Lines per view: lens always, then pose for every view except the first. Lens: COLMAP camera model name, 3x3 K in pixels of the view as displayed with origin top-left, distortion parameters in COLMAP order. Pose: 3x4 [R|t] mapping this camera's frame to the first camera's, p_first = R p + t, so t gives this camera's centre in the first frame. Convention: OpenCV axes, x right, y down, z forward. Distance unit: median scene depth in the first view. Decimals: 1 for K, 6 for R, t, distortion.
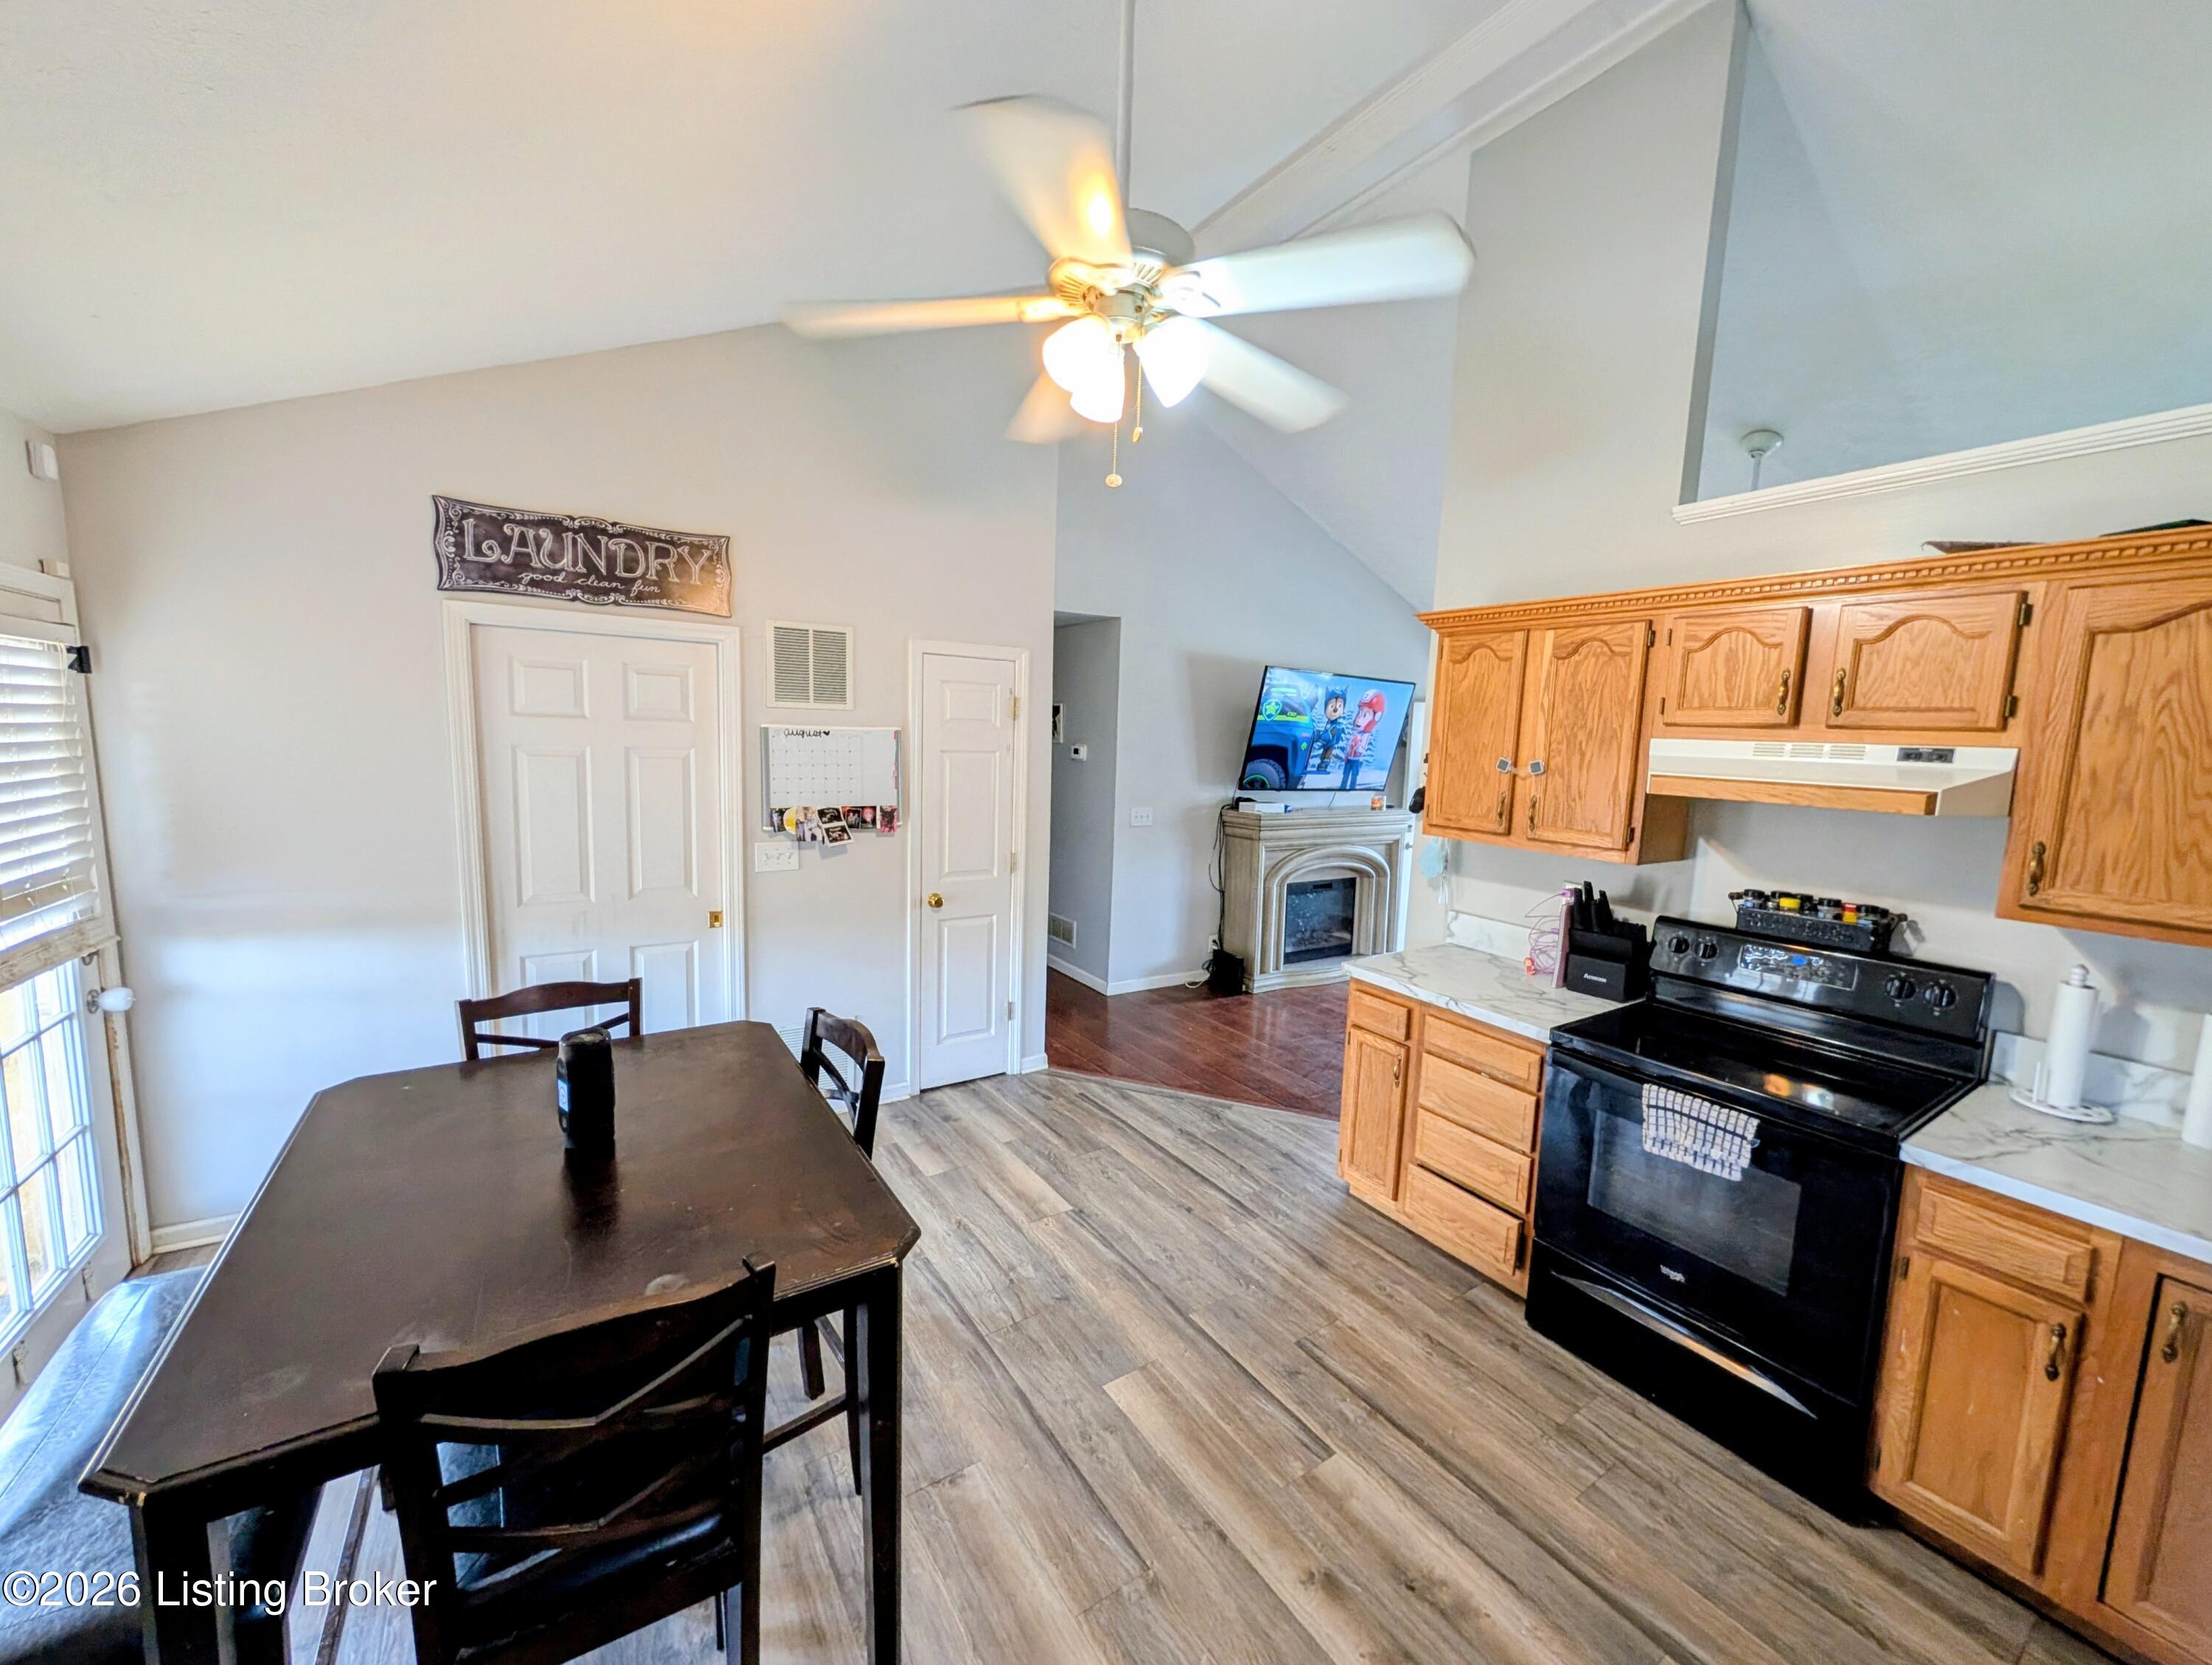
lens RADIAL K [[855.2, 0, 1111.3], [0, 855.2, 834.3], [0, 0, 1]] dist [0.000069, -0.000234]
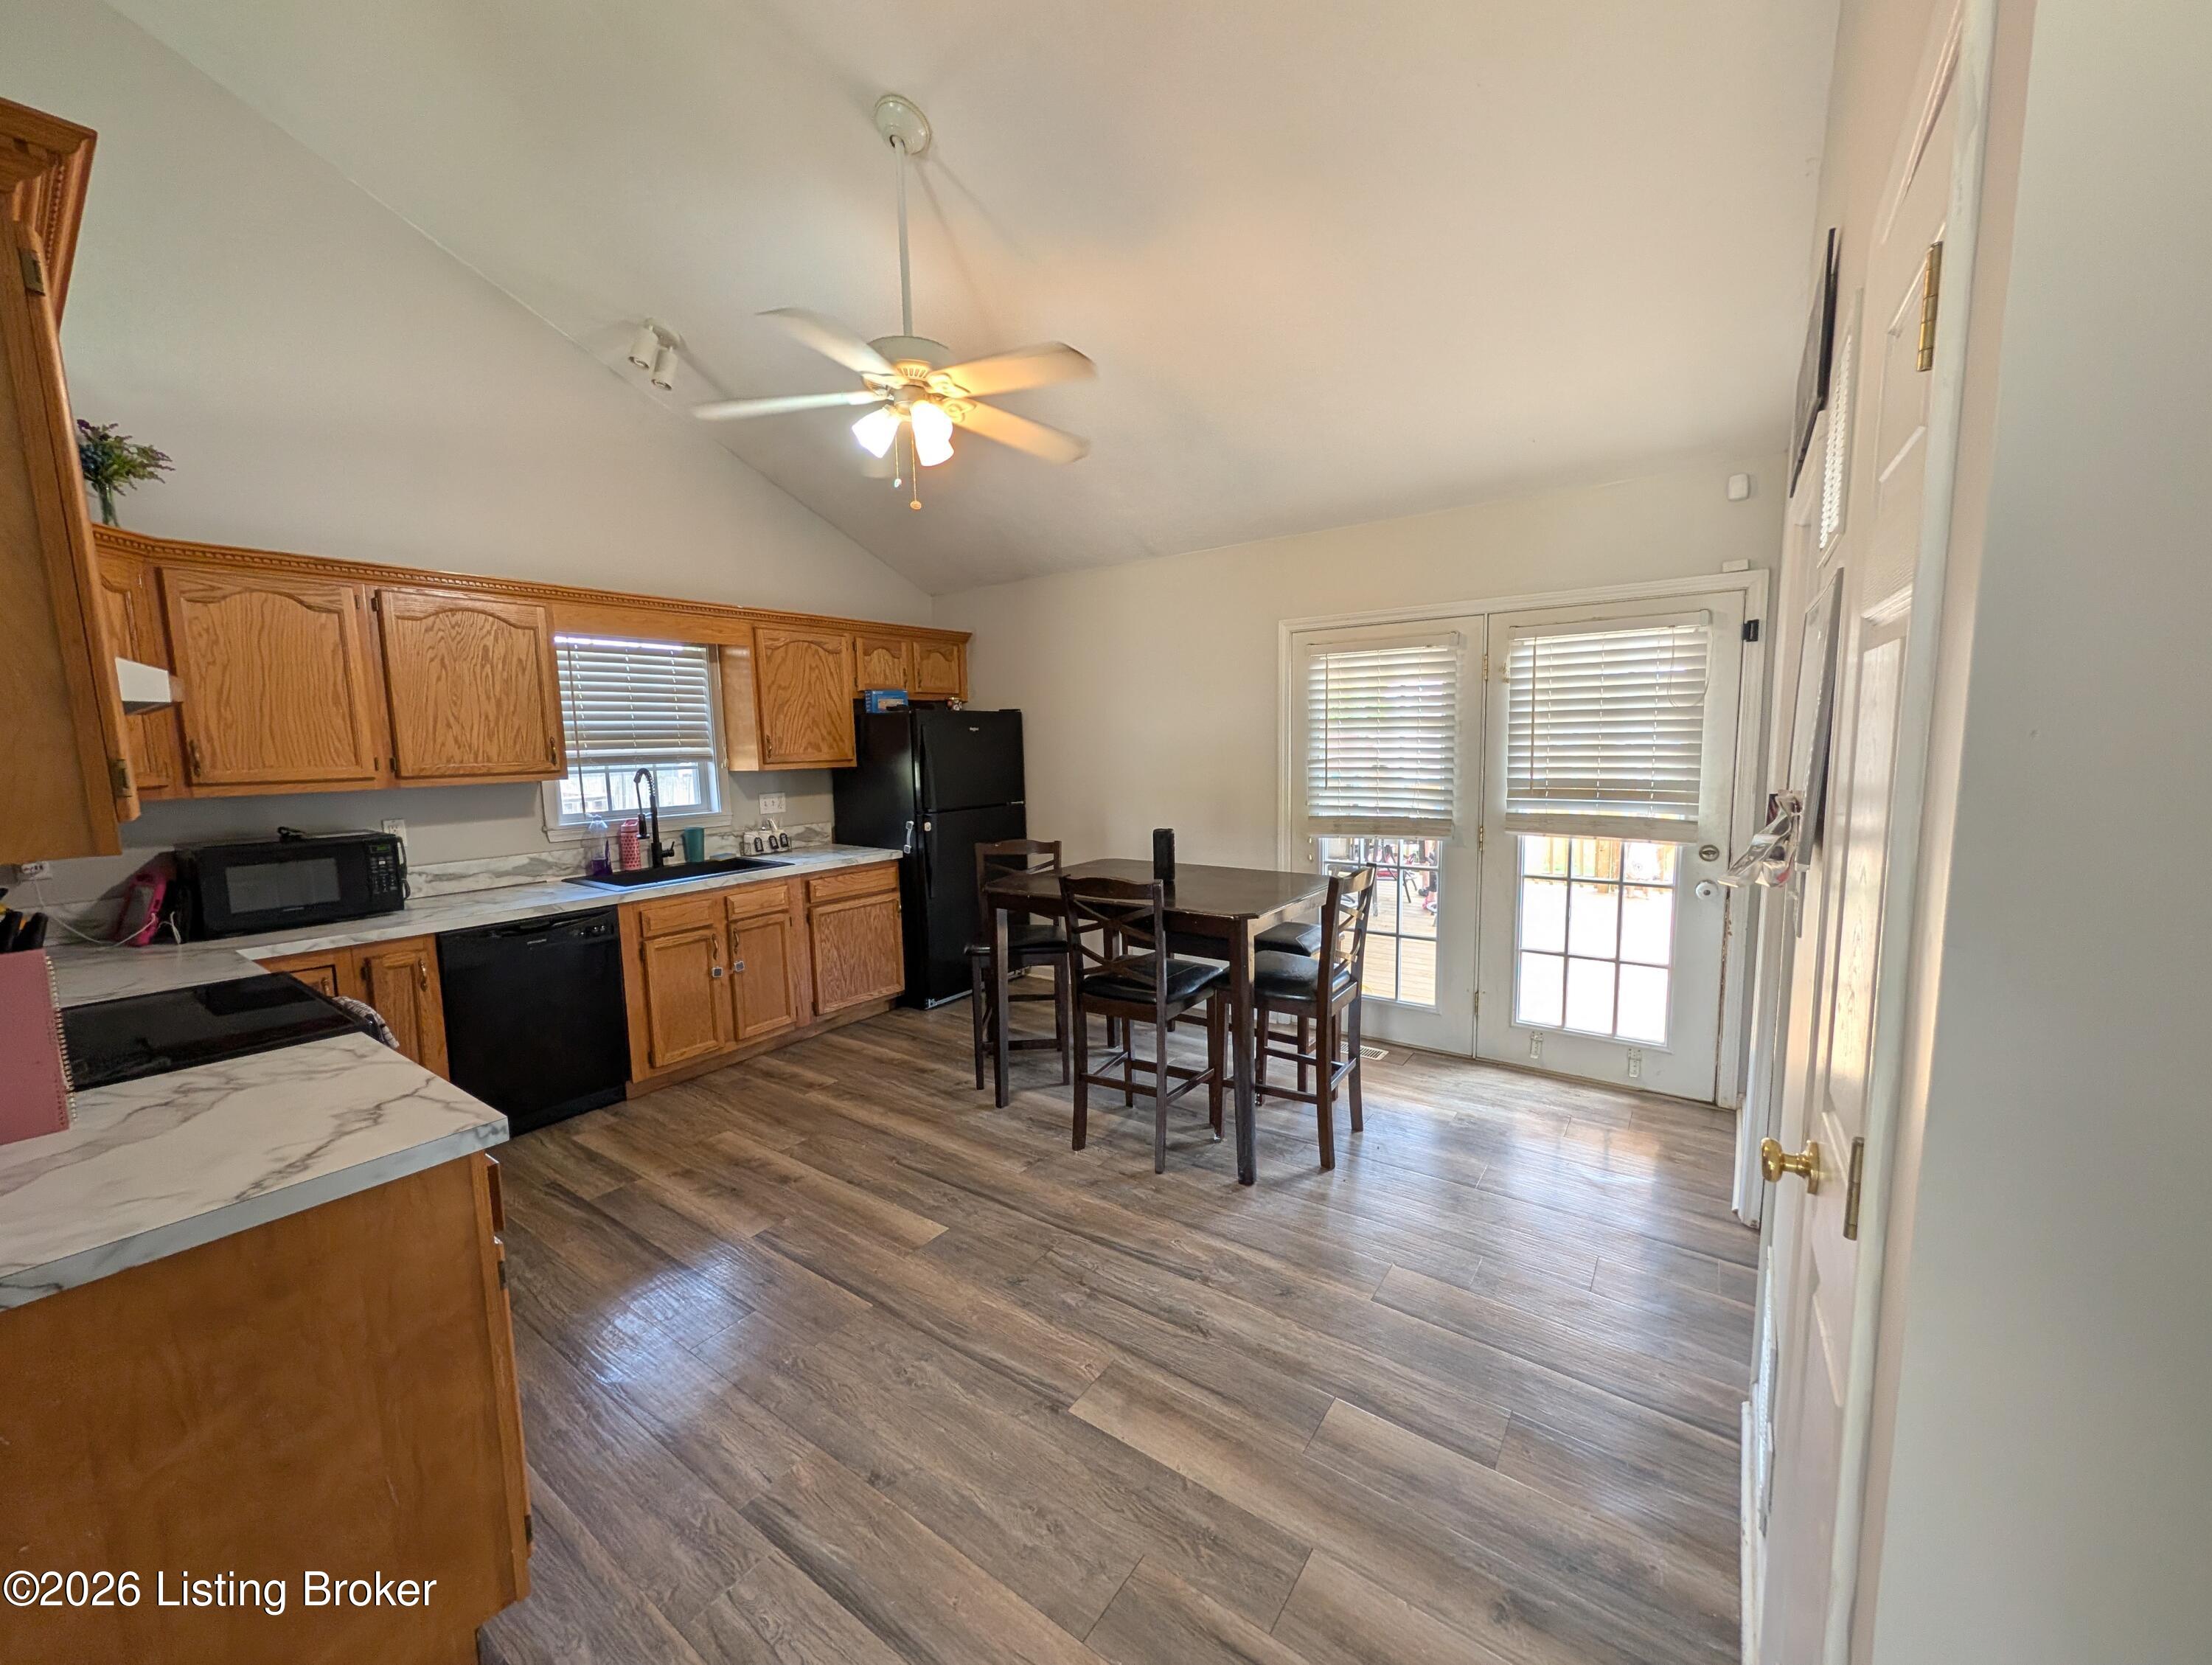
lens RADIAL K [[855.2, 0, 1116.3], [0, 855.2, 834.9], [0, 0, 1]] dist [0.000069, -0.000234]
pose [[-0.931539, 0.030531, -0.362358, 0.150651], [-0.050658, 0.975857, 0.212453, -0.111579], [0.360096, 0.216264, -0.907502, 1.662425]]
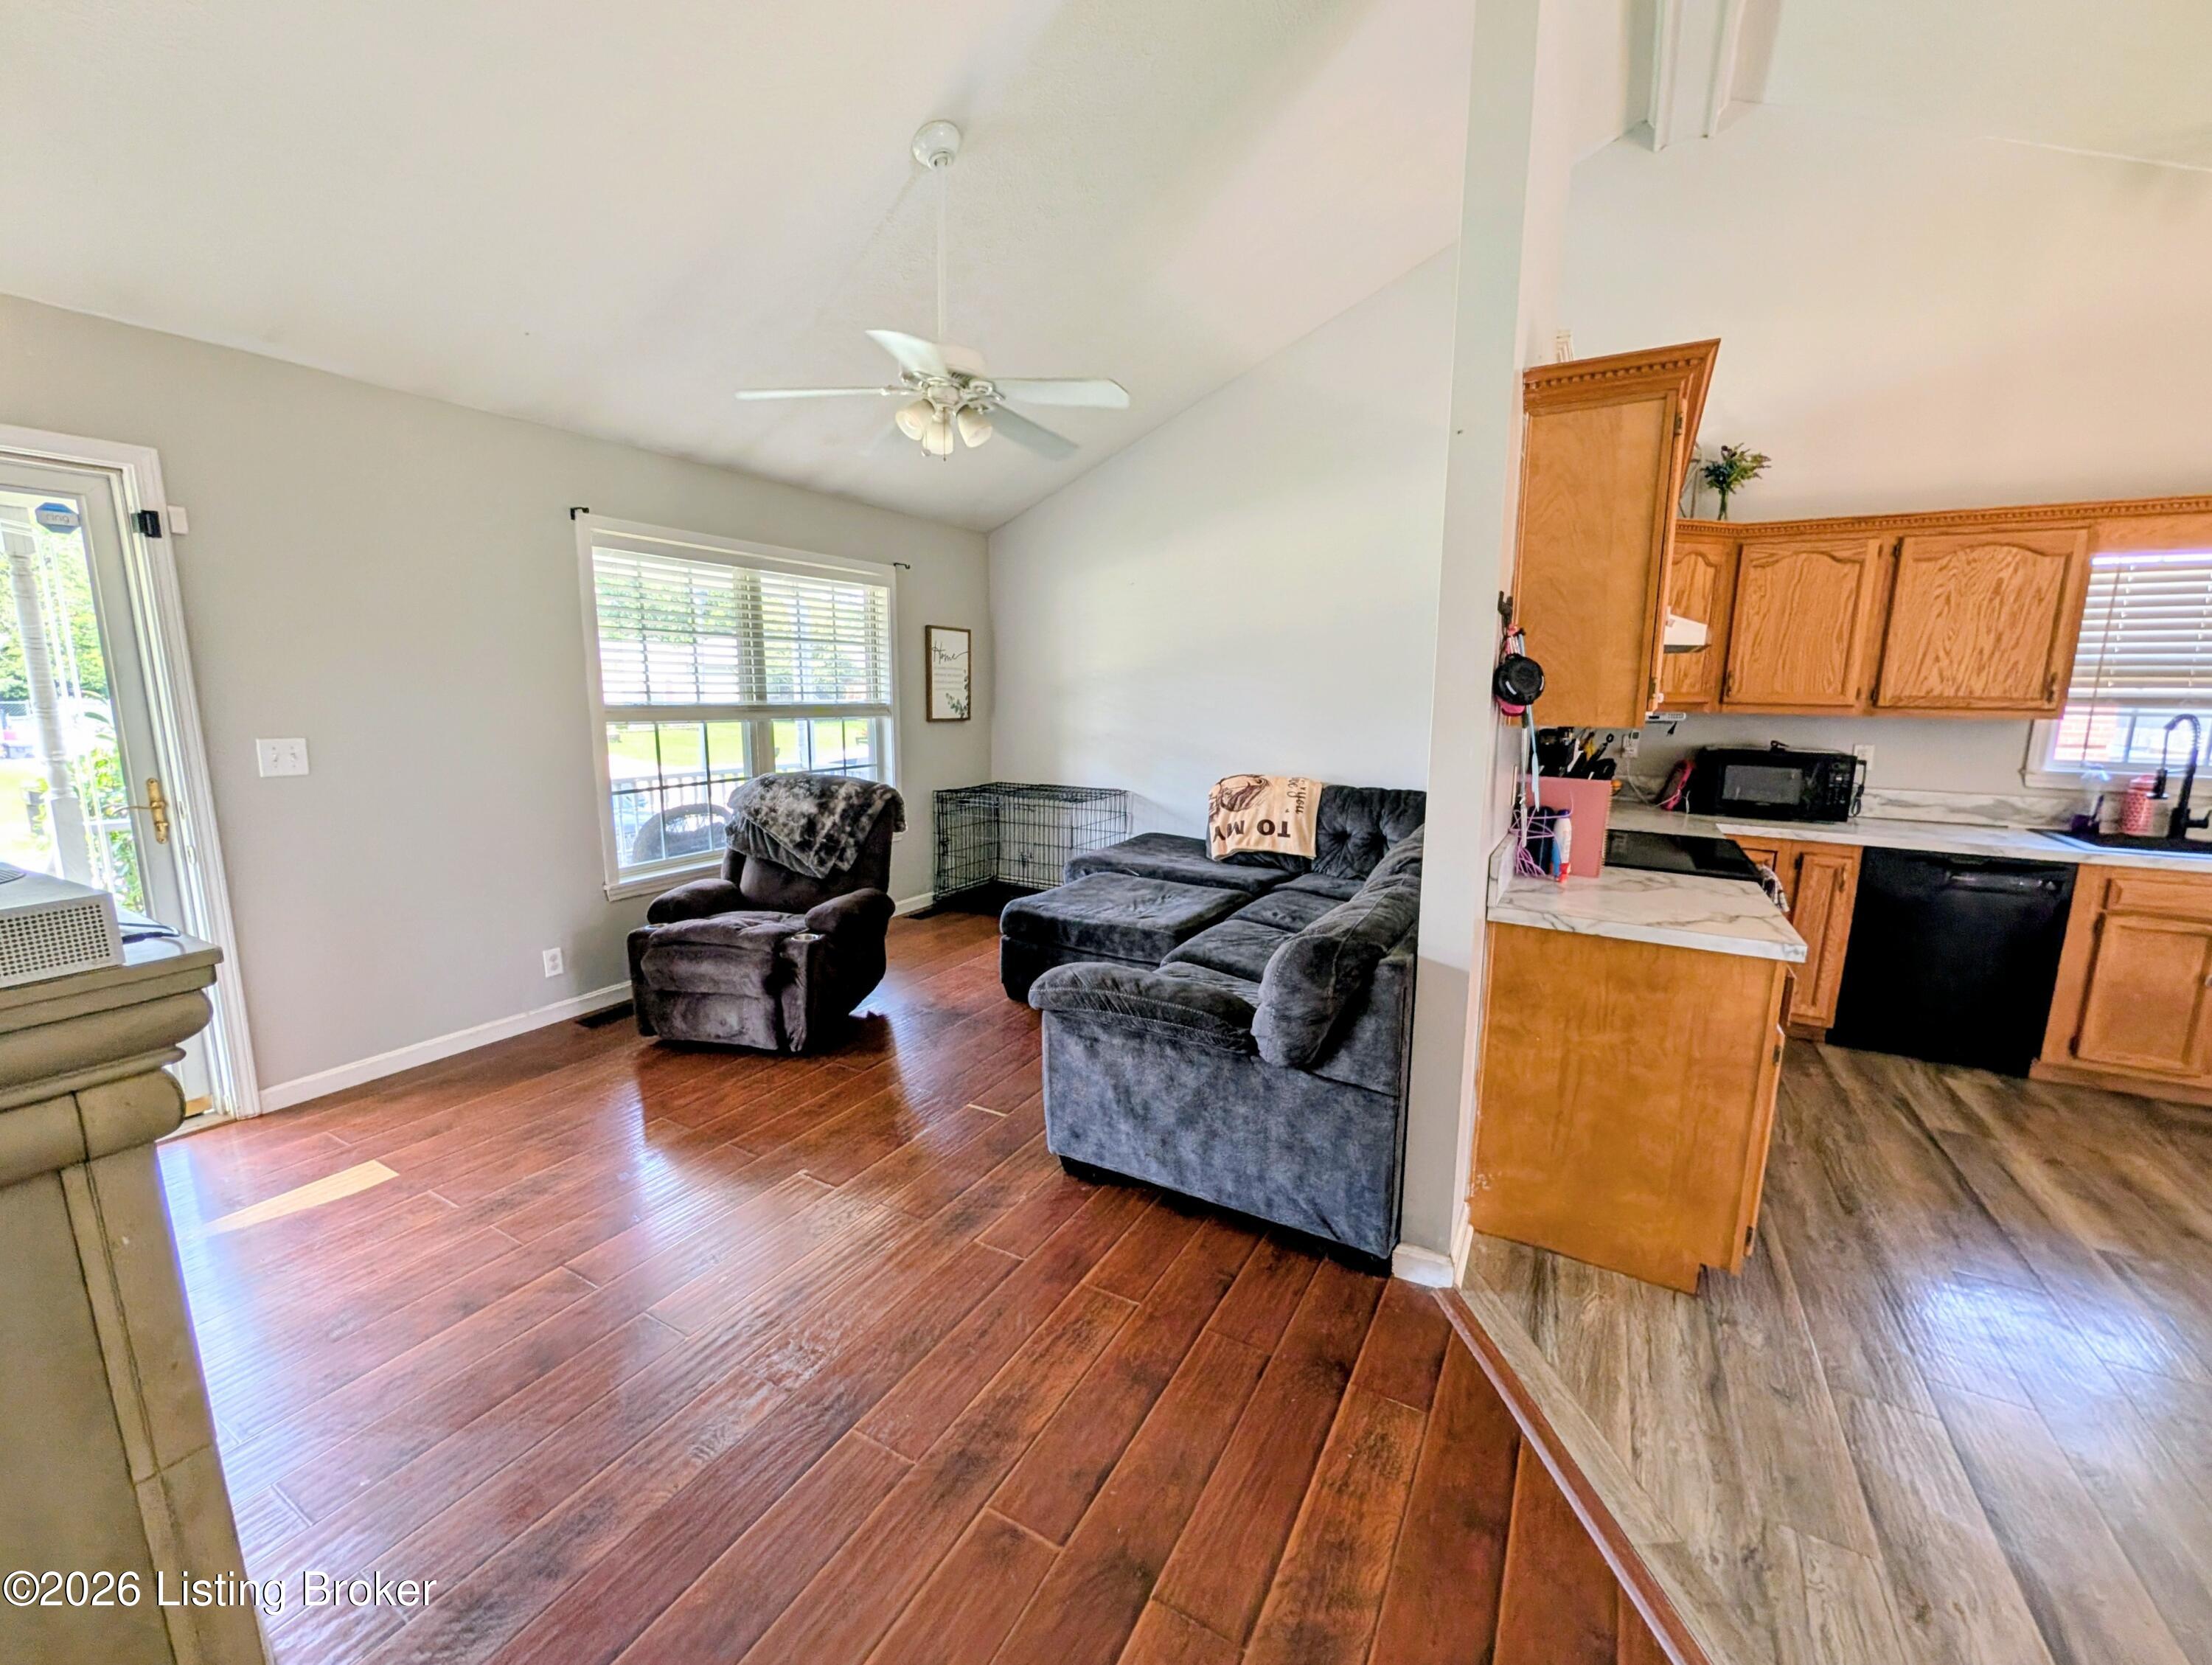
lens RADIAL K [[855.2, 0, 1118.6], [0, 855.2, 827.5], [0, 0, 1]] dist [0.000069, -0.000234]
pose [[-0.463392, -0.185497, 0.866521, -0.003416], [0.080982, 0.964889, 0.249861, -0.134240], [-0.882445, 0.185956, -0.432100, 1.870329]]
